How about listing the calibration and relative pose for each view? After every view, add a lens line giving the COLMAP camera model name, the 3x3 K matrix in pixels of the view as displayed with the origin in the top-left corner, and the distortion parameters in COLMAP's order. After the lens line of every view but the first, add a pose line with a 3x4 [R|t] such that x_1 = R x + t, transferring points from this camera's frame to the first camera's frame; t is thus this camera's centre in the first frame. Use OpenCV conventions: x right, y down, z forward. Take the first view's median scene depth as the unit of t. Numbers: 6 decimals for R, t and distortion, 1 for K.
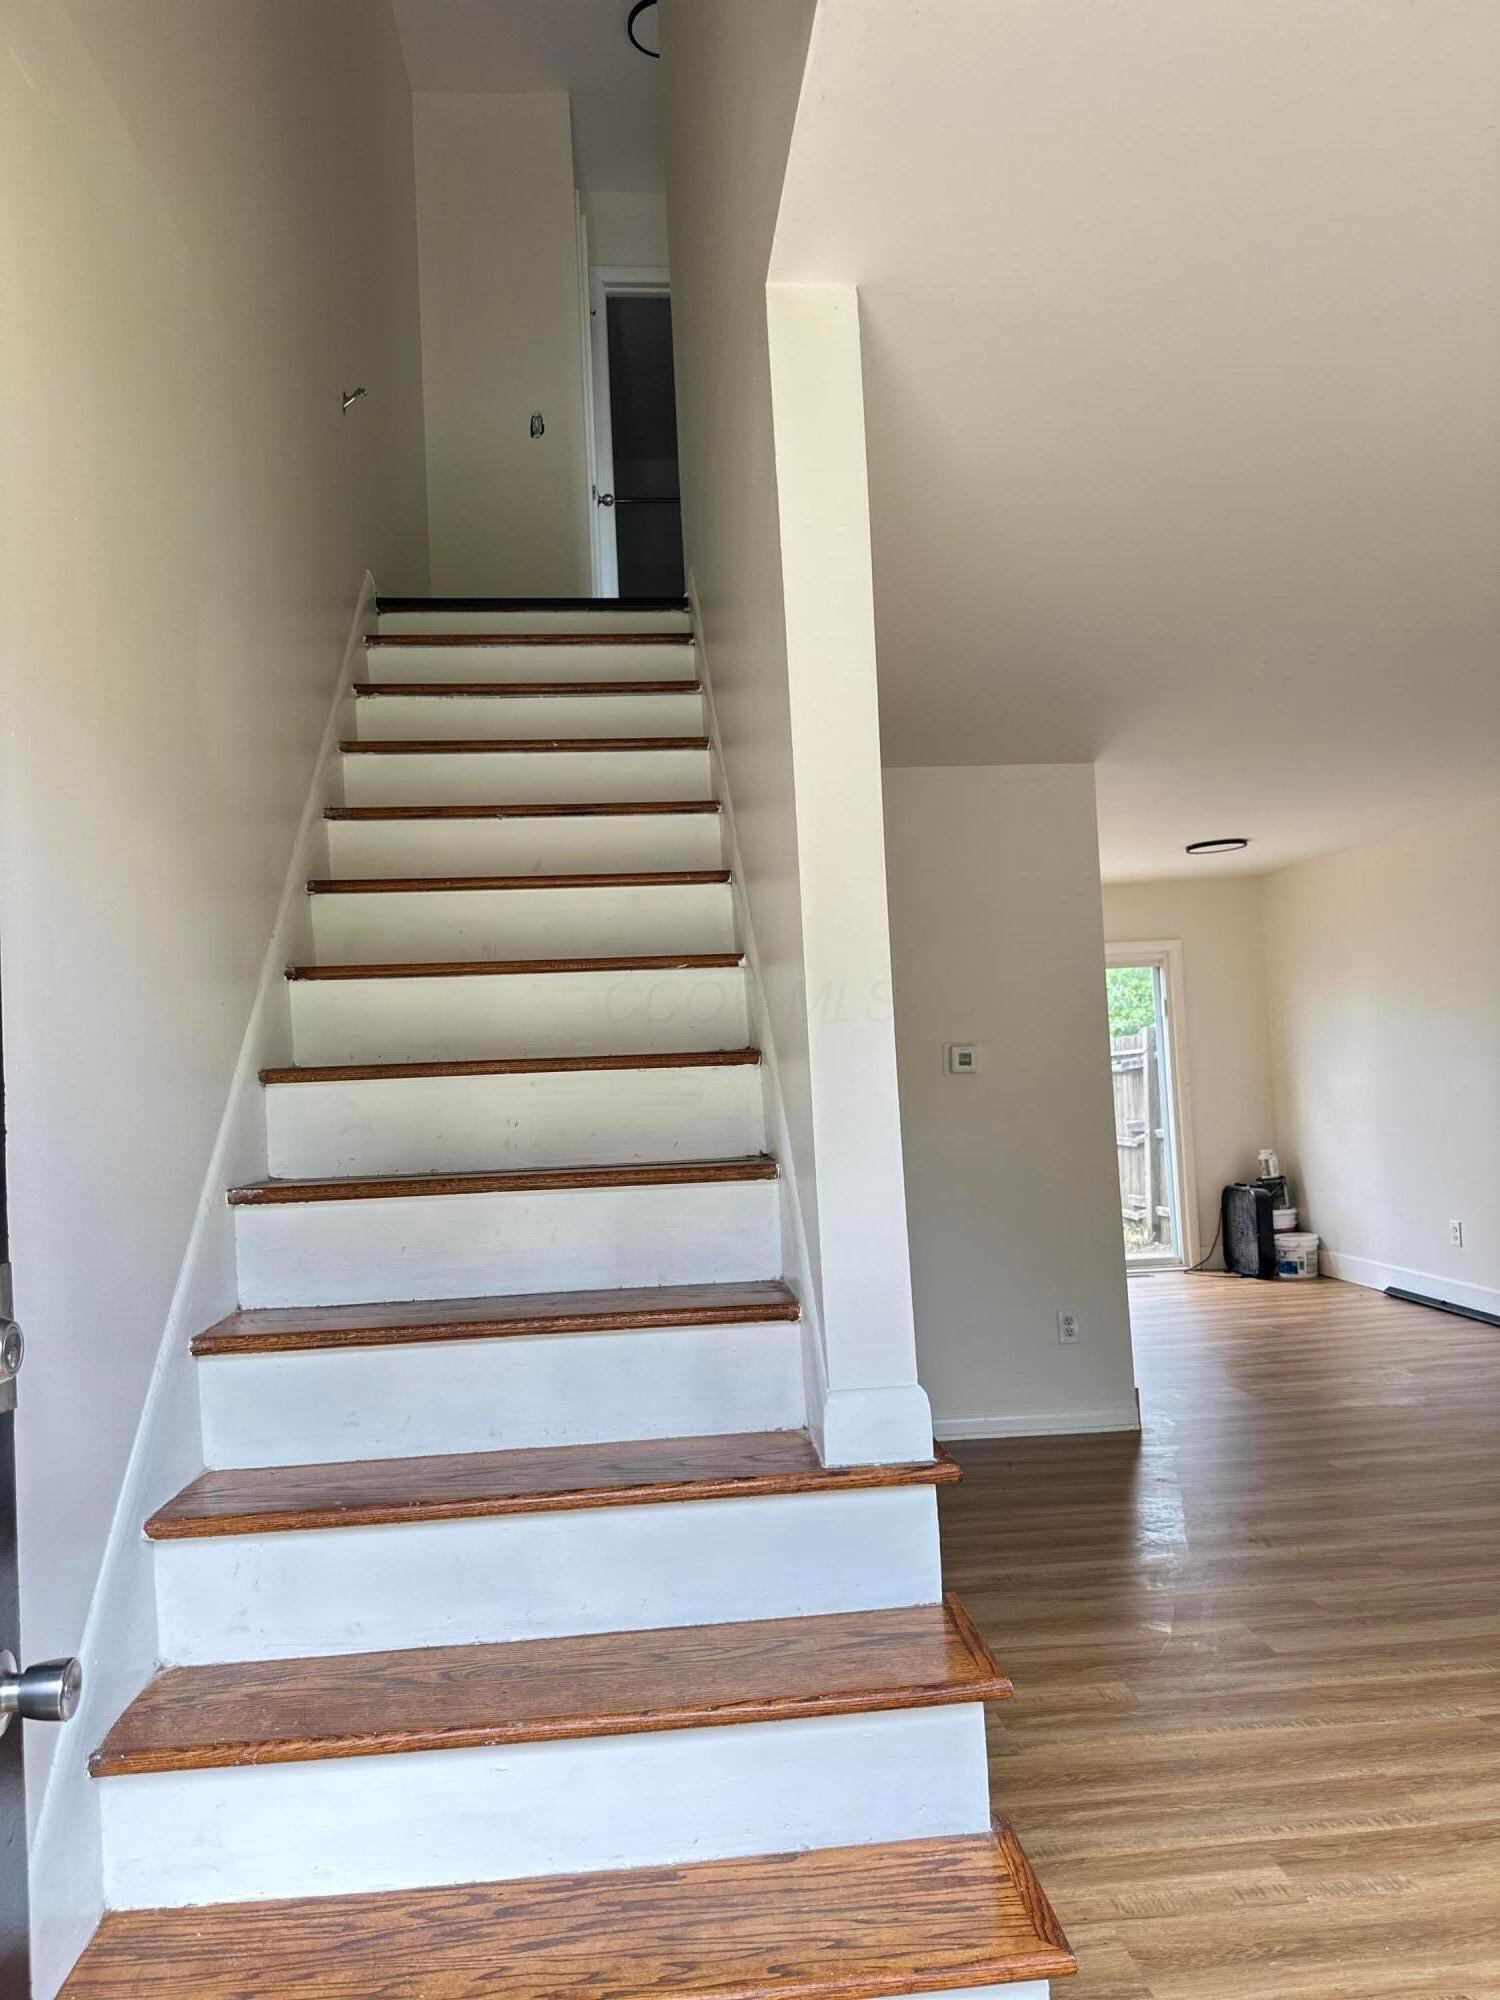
lens RADIAL K [[1410.1, 0, 750.0], [0, 1410.1, 1000.0], [0, 0, 1]] dist [-0.000500, -0.003839]
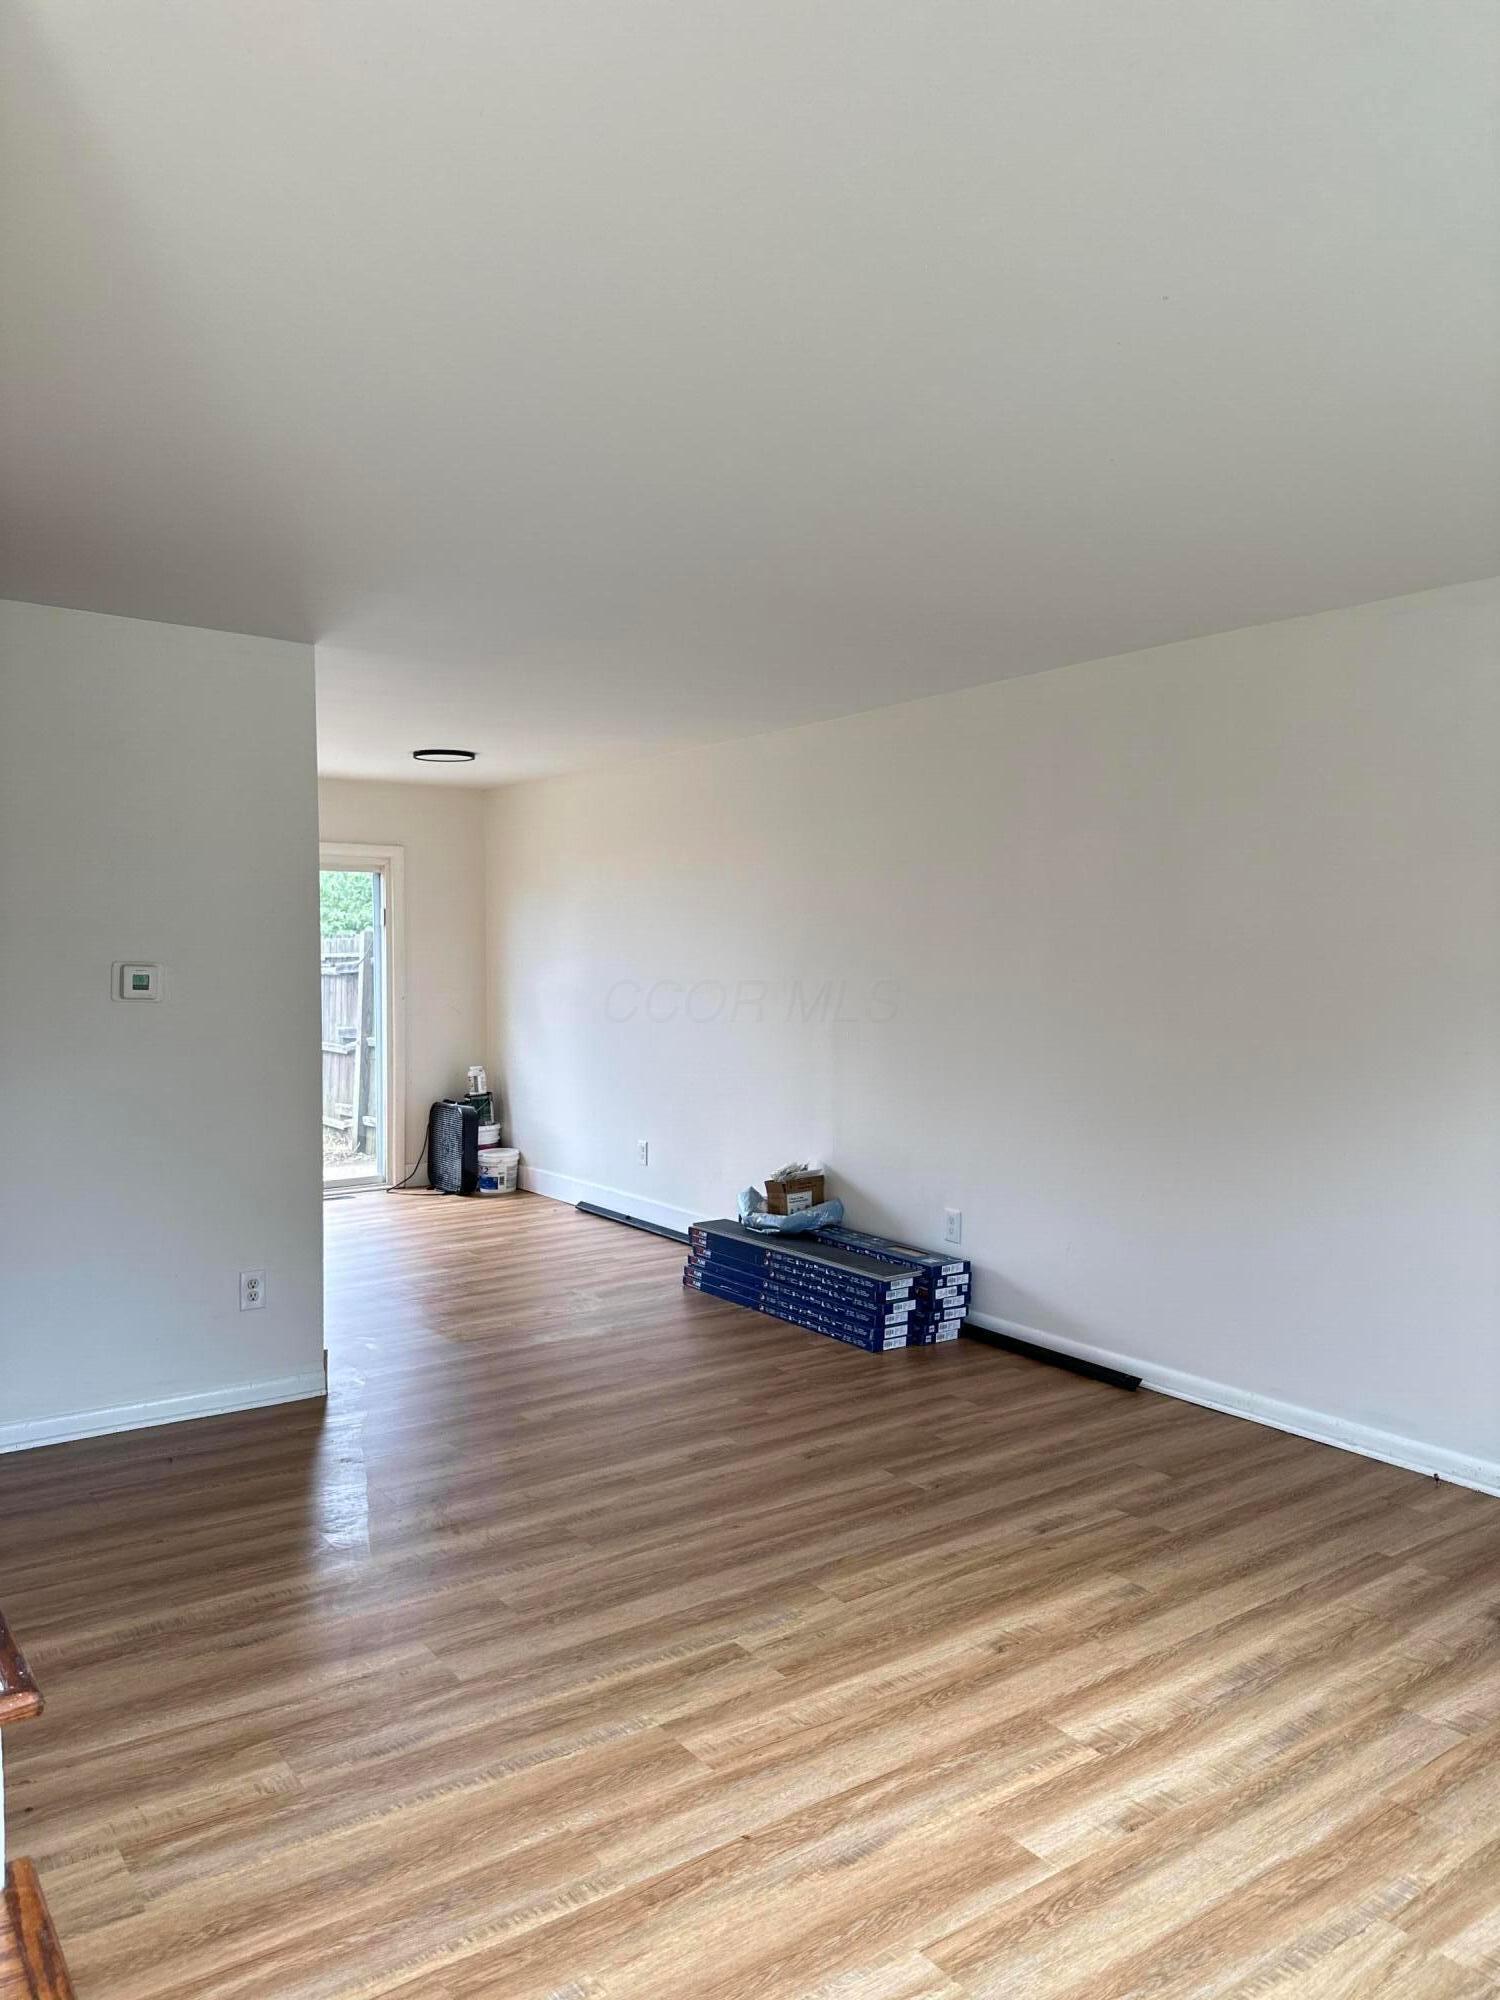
lens RADIAL K [[1435.2, 0, 750.0], [0, 1435.2, 1000.0], [0, 0, 1]] dist [-0.003681, -0.064308]
pose [[0.857698, 0.040363, 0.512567, 0.029527], [-0.077074, 0.995743, 0.050558, -0.017406], [-0.508344, -0.082869, 0.857158, 0.099638]]
